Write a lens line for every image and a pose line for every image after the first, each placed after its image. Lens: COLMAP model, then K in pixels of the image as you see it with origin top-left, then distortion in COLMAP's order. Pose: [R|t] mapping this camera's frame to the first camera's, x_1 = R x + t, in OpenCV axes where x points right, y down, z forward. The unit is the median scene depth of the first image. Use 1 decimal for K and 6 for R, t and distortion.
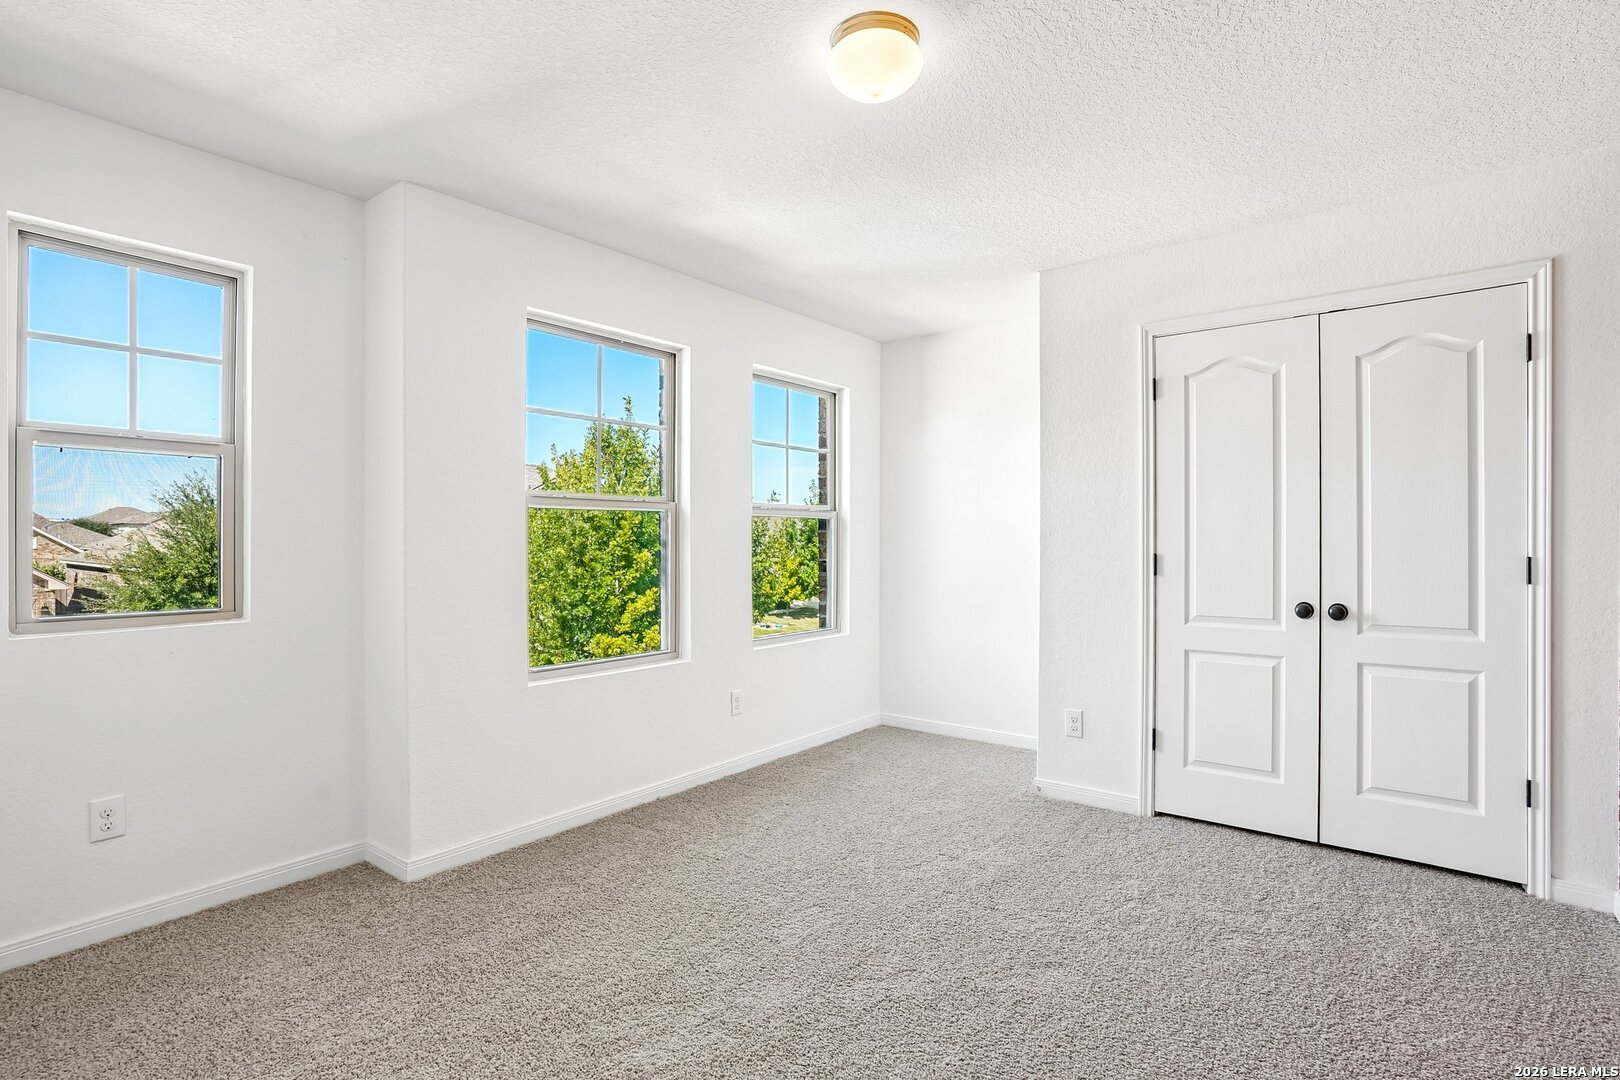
lens RADIAL K [[782.5, 0, 795.7], [0, 782.5, 543.4], [0, 0, 1]] dist [0.000058, 0.006578]
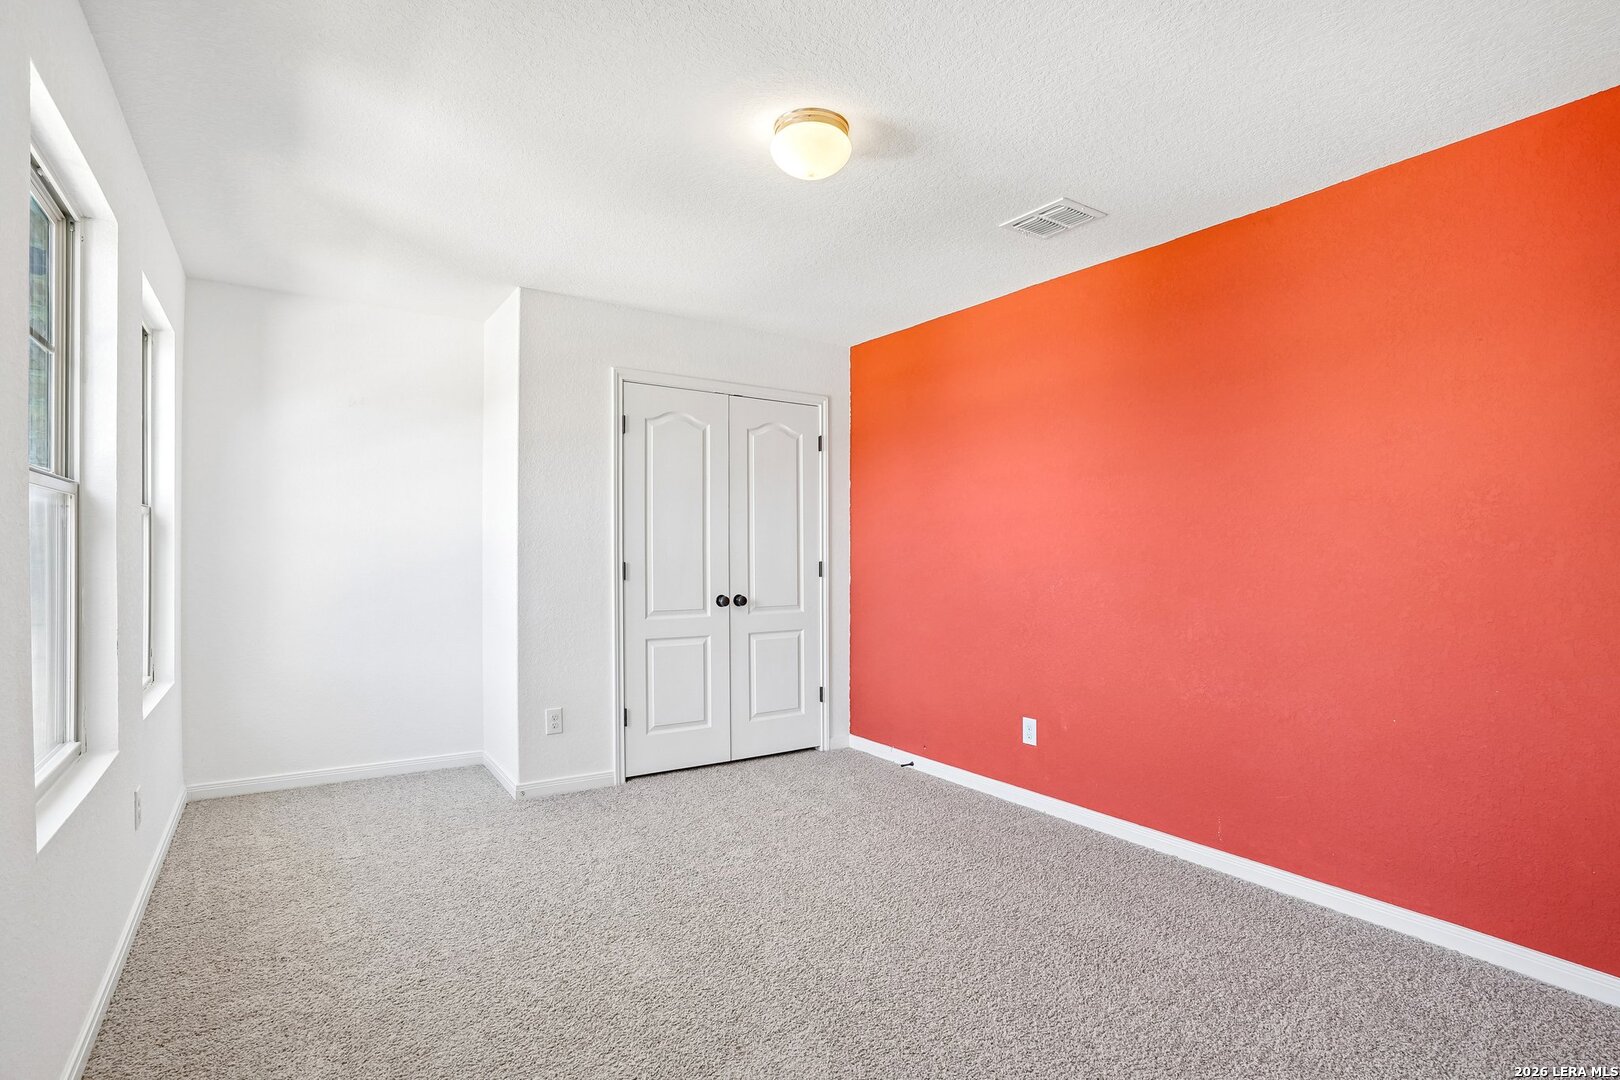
lens RADIAL K [[782.5, 0, 799.2], [0, 782.5, 545.5], [0, 0, 1]] dist [0.000058, 0.006578]
pose [[0.358785, 0.005687, 0.933403, -0.573936], [-0.002988, 0.999983, -0.004944, -0.007502], [-0.933415, -0.001015, 0.358796, 0.329312]]
